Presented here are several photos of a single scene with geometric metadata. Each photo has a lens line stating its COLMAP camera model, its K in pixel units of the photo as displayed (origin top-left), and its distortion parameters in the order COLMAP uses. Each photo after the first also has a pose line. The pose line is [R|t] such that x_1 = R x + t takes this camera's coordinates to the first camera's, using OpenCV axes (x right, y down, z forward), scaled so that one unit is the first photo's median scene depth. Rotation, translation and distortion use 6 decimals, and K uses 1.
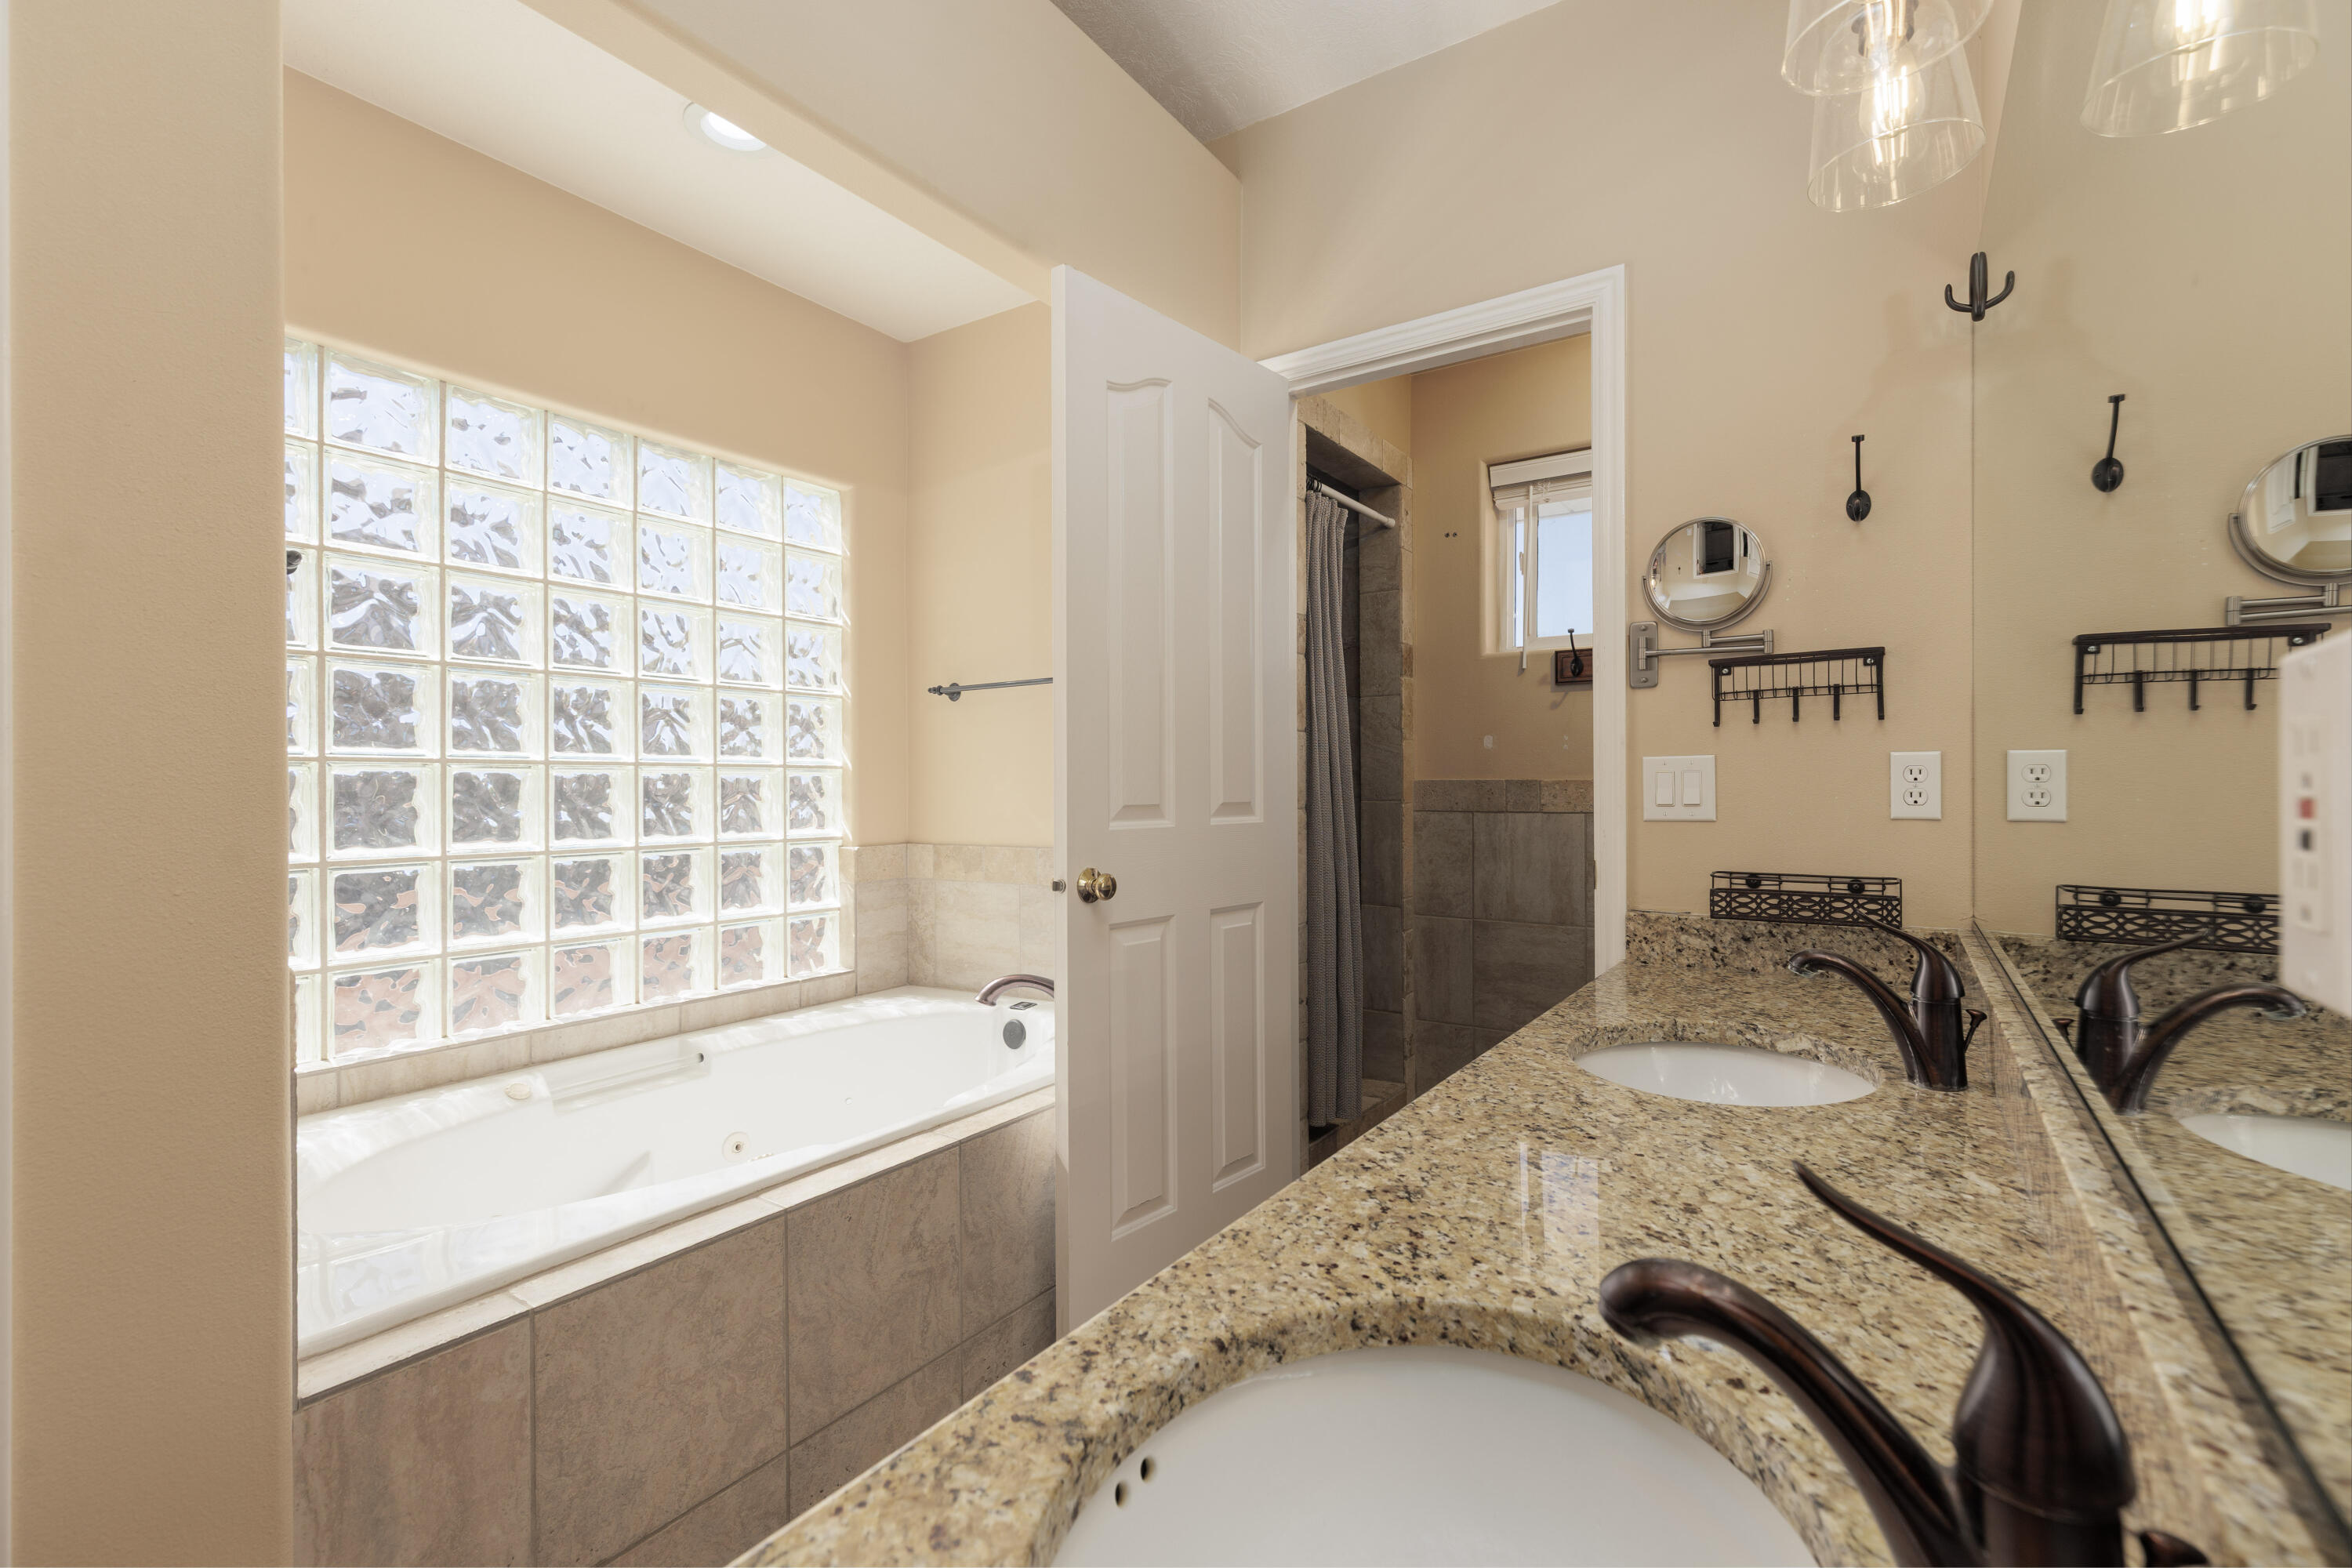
lens RADIAL K [[1046.7, 0, 1174.0], [0, 1046.7, 787.4], [0, 0, 1]] dist [0.005270, -0.000160]
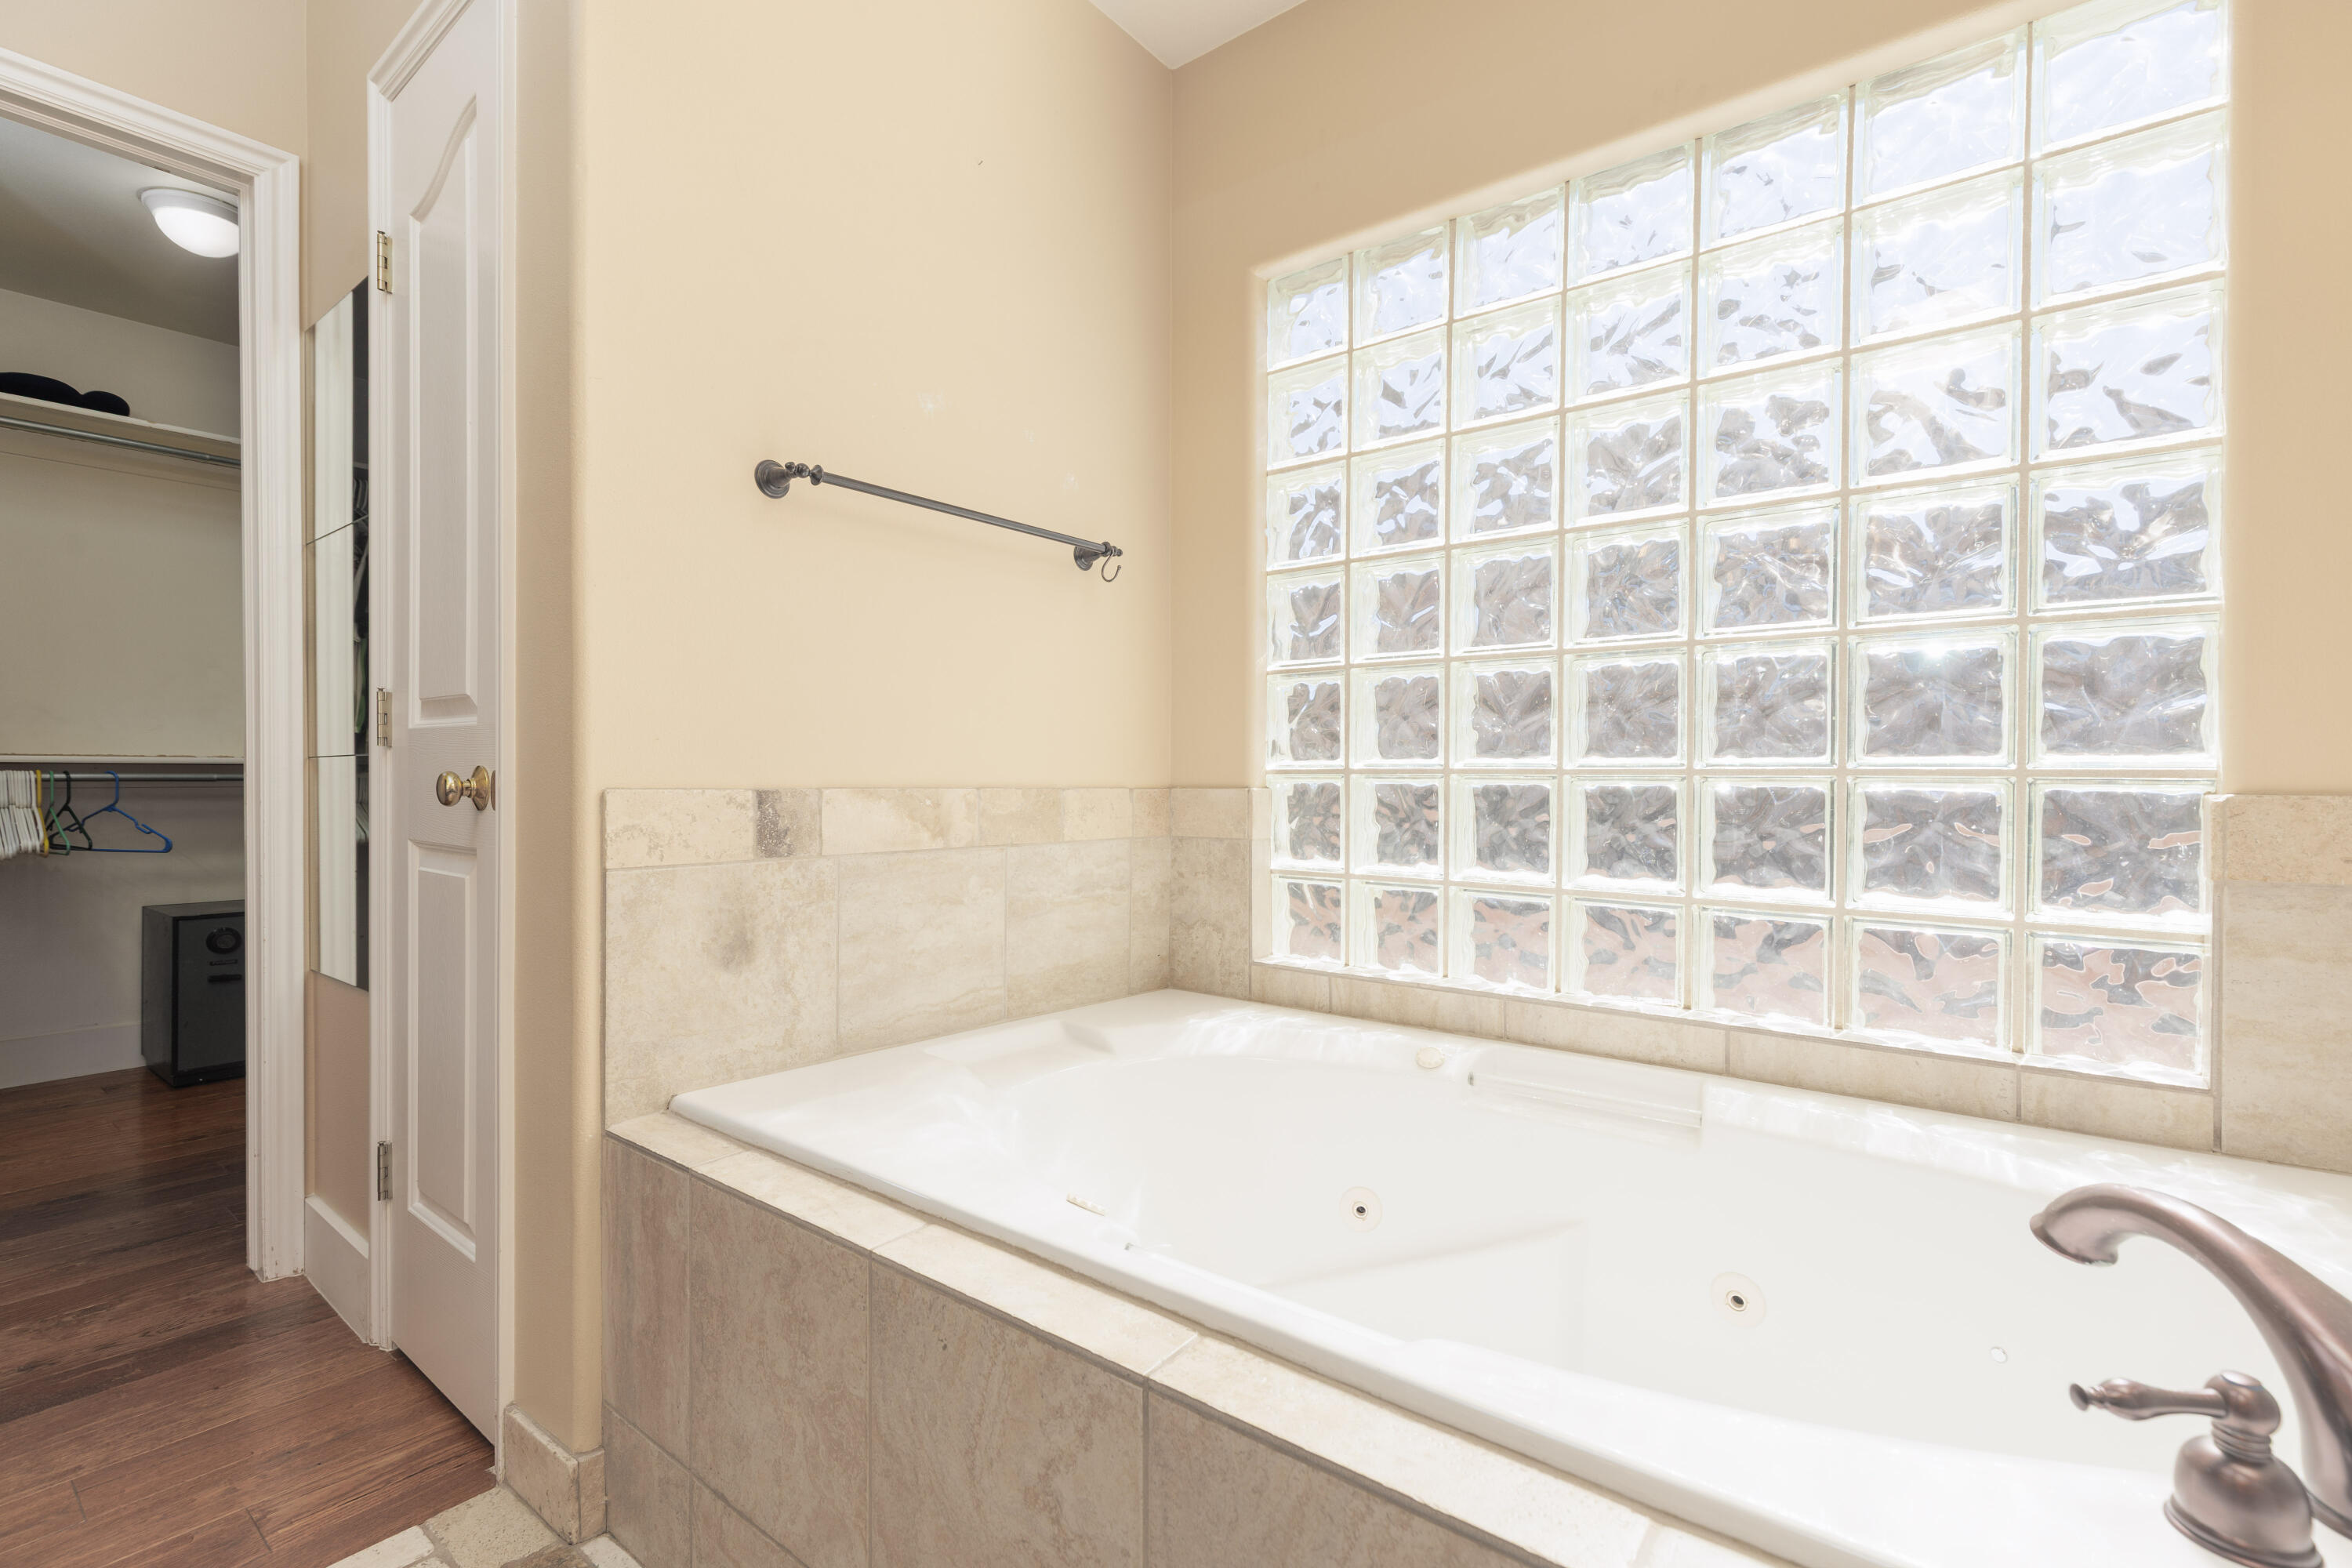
lens RADIAL K [[984.9, 0, 1173.8], [0, 984.9, 790.0], [0, 0, 1]] dist [0.004916, 0.000235]
pose [[-0.054865, 0.005637, -0.998478, 0.170958], [0.000894, 0.999984, 0.005597, 0.075809], [0.998493, -0.000585, -0.054869, 0.869625]]
